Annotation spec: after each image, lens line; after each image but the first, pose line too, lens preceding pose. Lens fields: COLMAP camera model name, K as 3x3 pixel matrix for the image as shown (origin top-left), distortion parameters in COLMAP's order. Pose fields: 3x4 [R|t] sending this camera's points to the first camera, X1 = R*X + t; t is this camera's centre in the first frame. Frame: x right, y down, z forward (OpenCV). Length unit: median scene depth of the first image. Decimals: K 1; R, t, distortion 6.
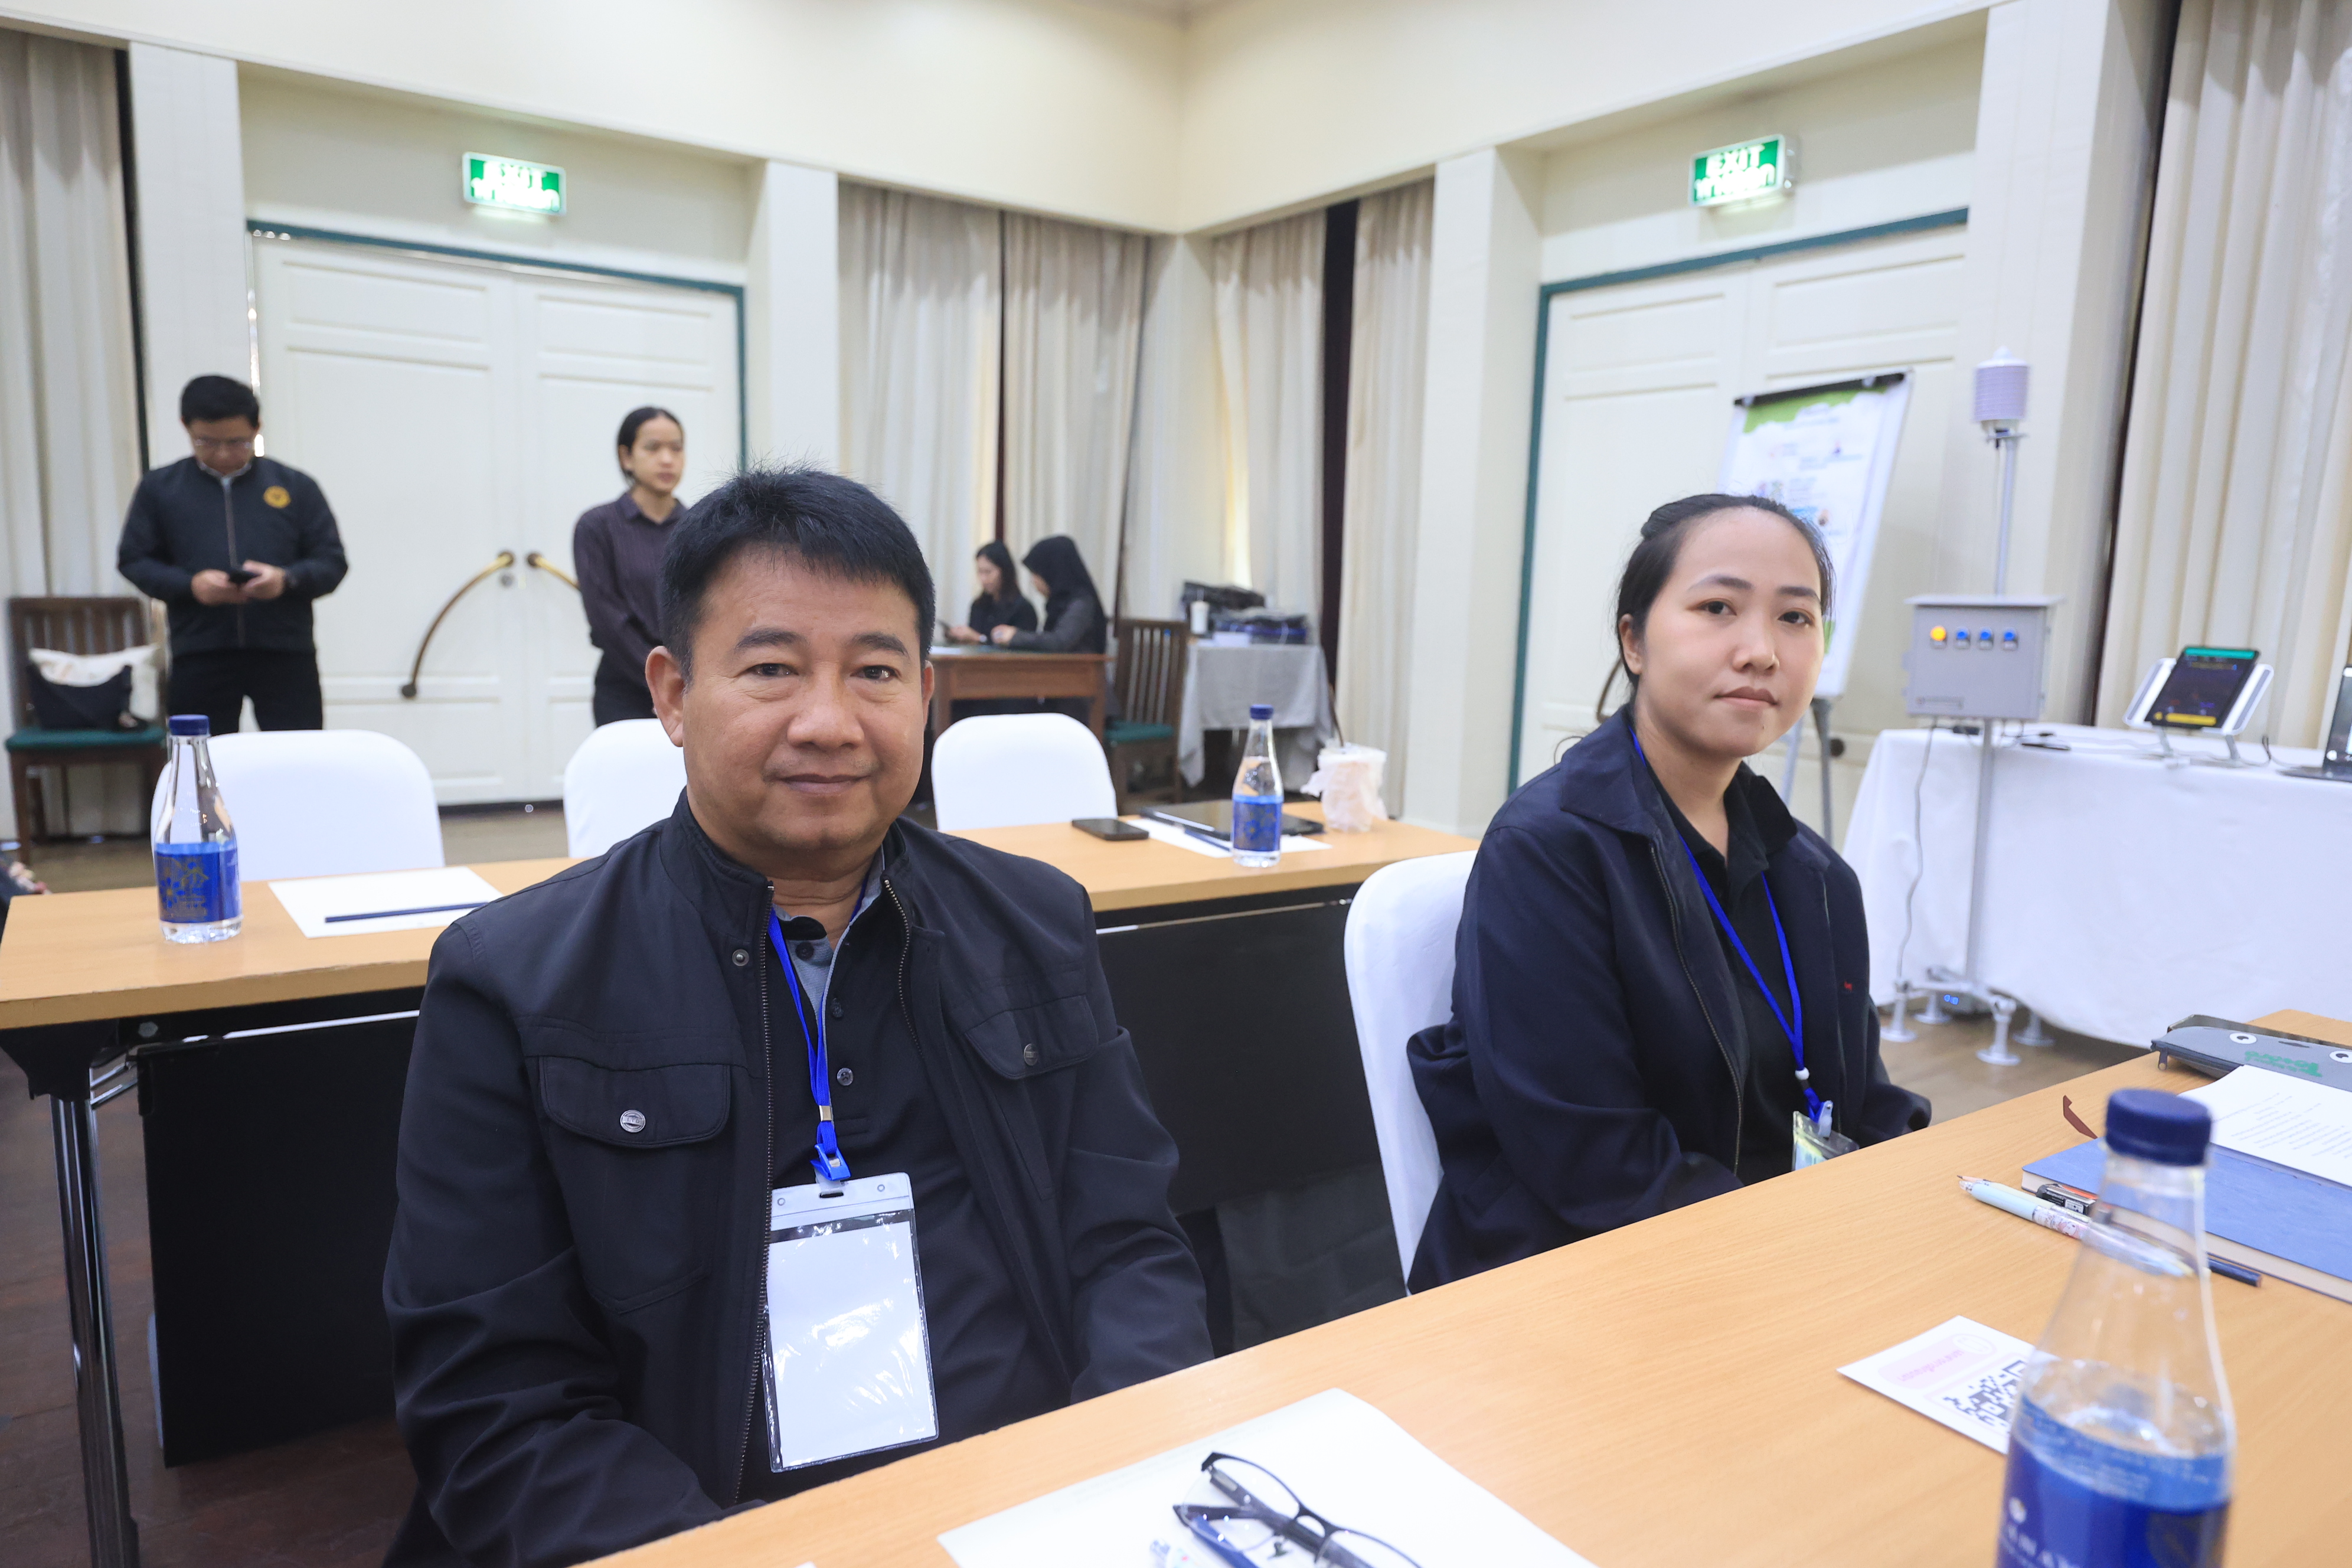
lens RADIAL K [[1511.1, 0, 1172.9], [0, 1511.1, 792.9], [0, 0, 1]] dist [0.003152, -0.001775]
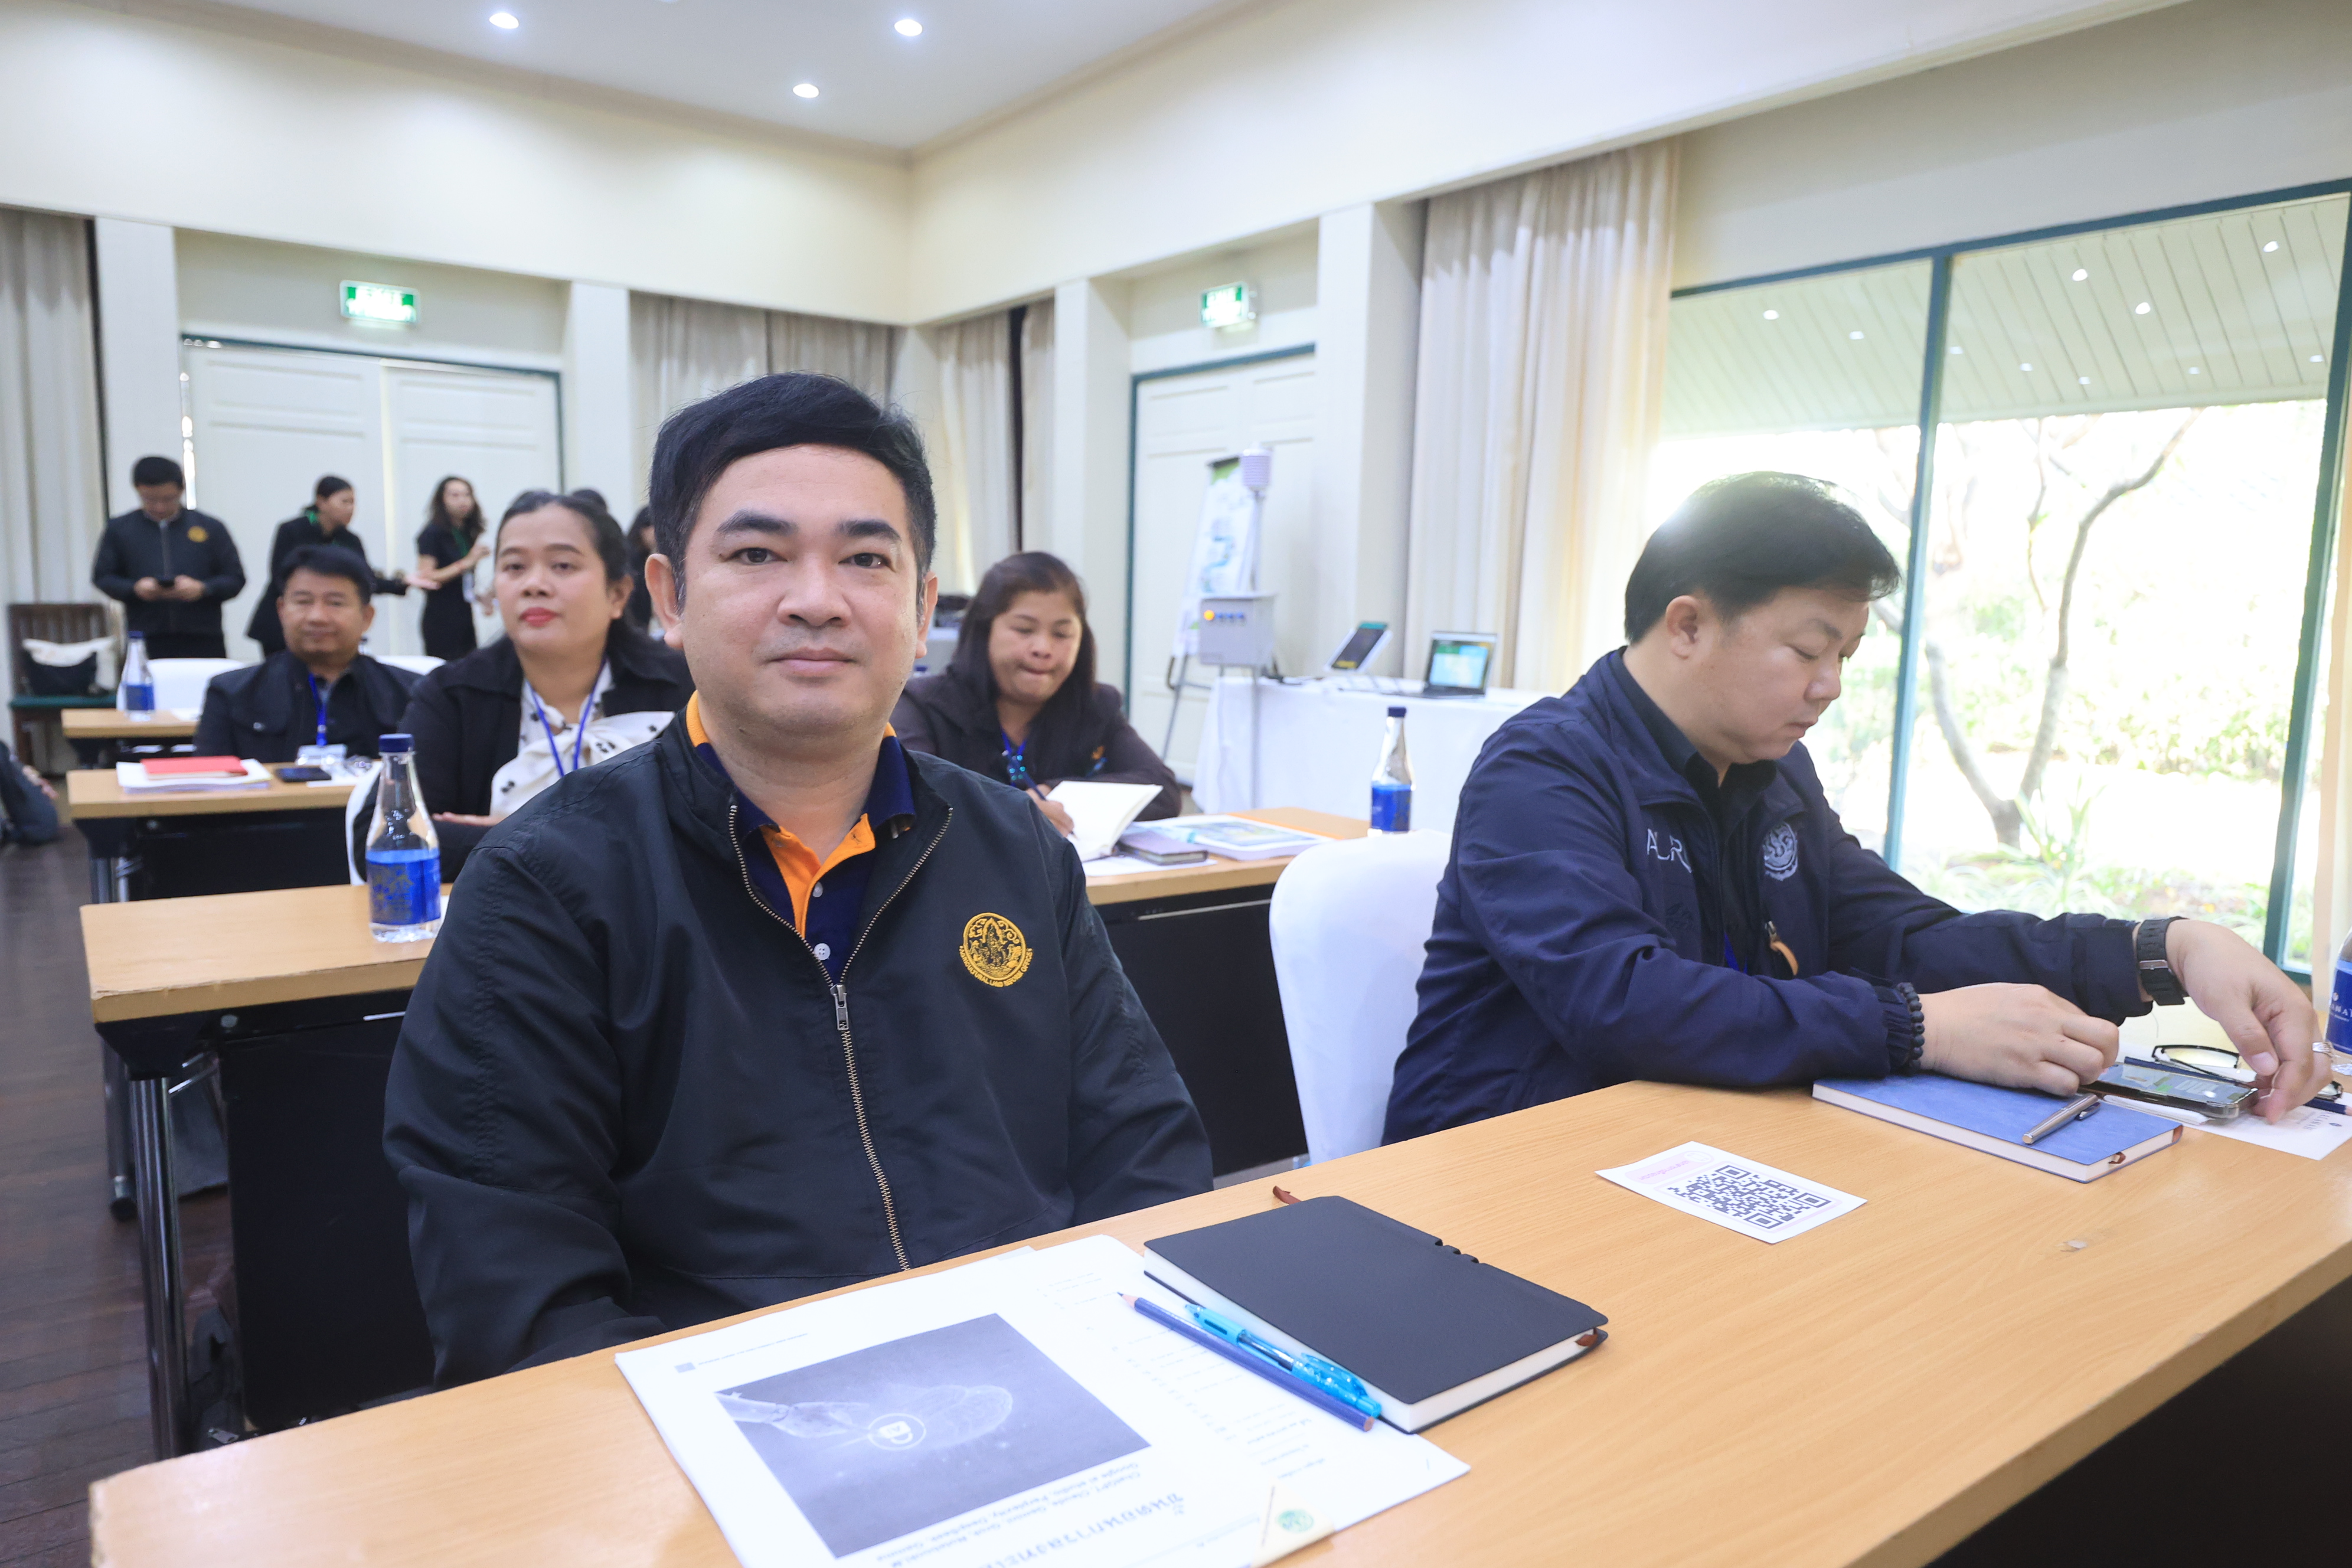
lens RADIAL K [[1511.1, 0, 1187.3], [0, 1511.1, 788.5], [0, 0, 1]] dist [0.003152, -0.001775]
pose [[0.999565, -0.008826, 0.028151, 0.279725], [0.009172, 0.999884, -0.012171, 0.068321], [-0.028040, 0.012423, 0.999530, -0.425818]]
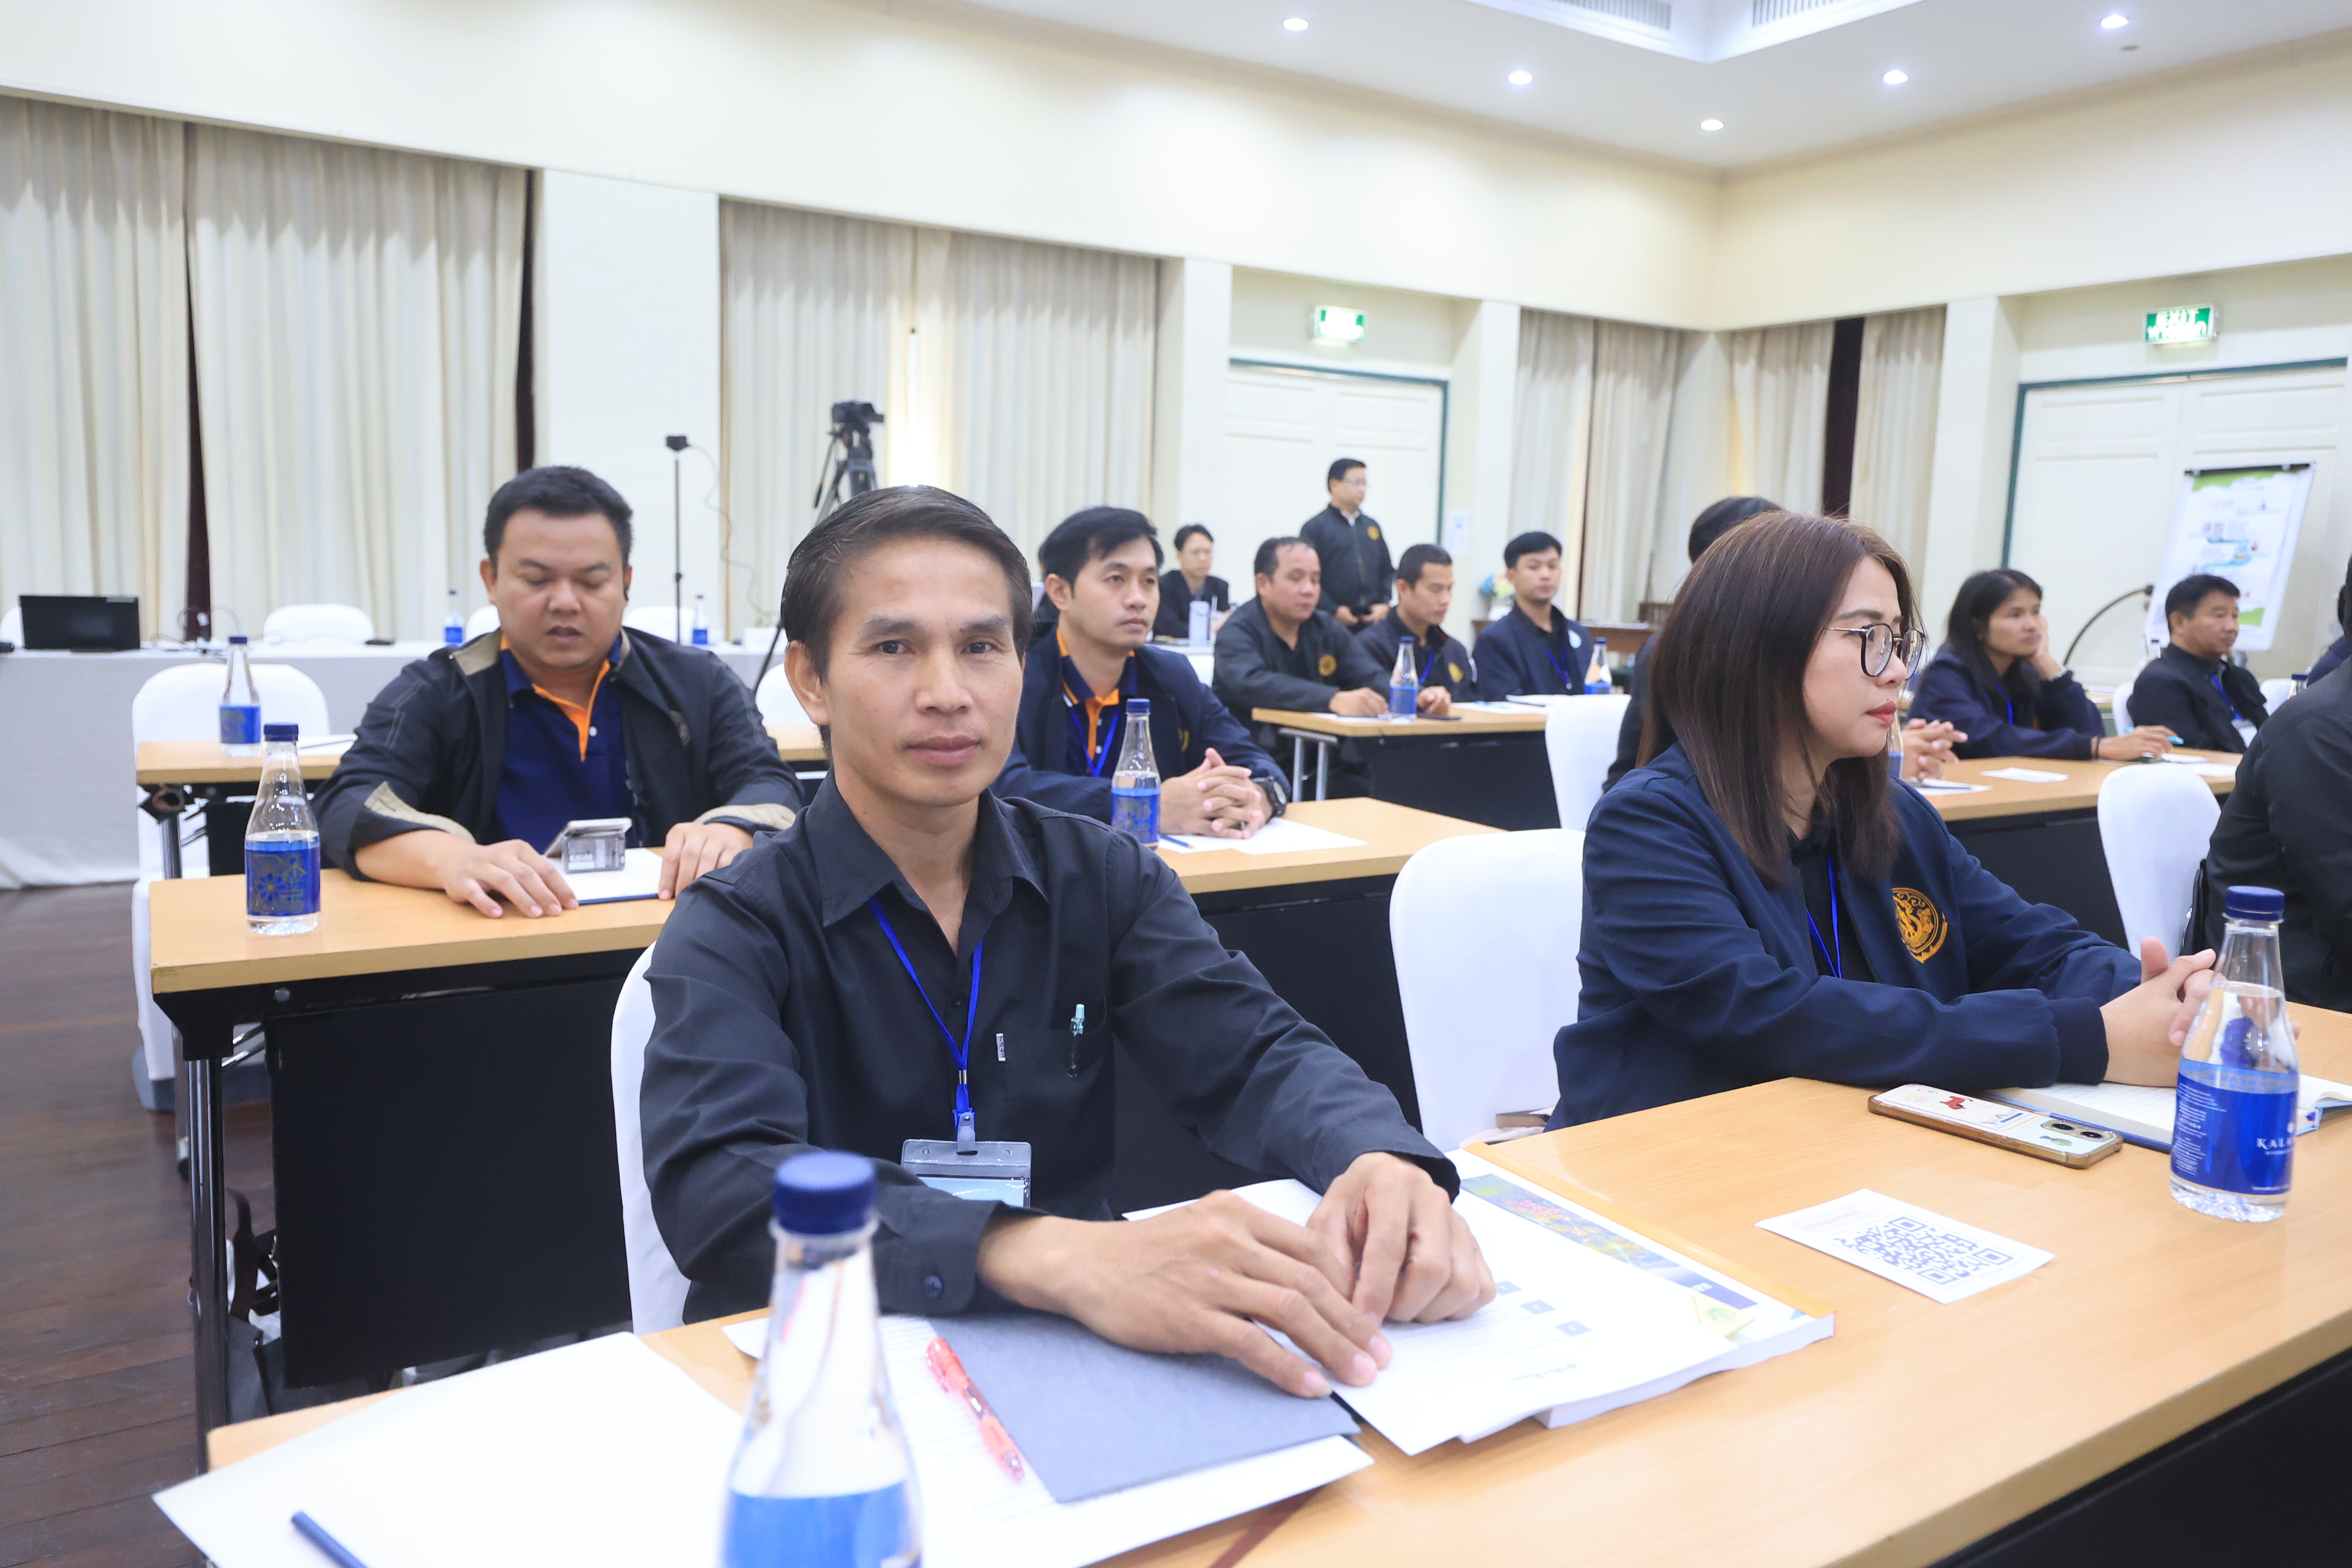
lens RADIAL K [[1661.9, 0, 1167.2], [0, 1661.9, 789.1], [0, 0, 1]] dist [-0.008999, 0.013398]
pose [[0.998586, 0.006214, -0.052797, -0.567014], [-0.006571, 0.999957, -0.006575, 0.091663], [0.052754, 0.006913, 0.998584, -0.759718]]
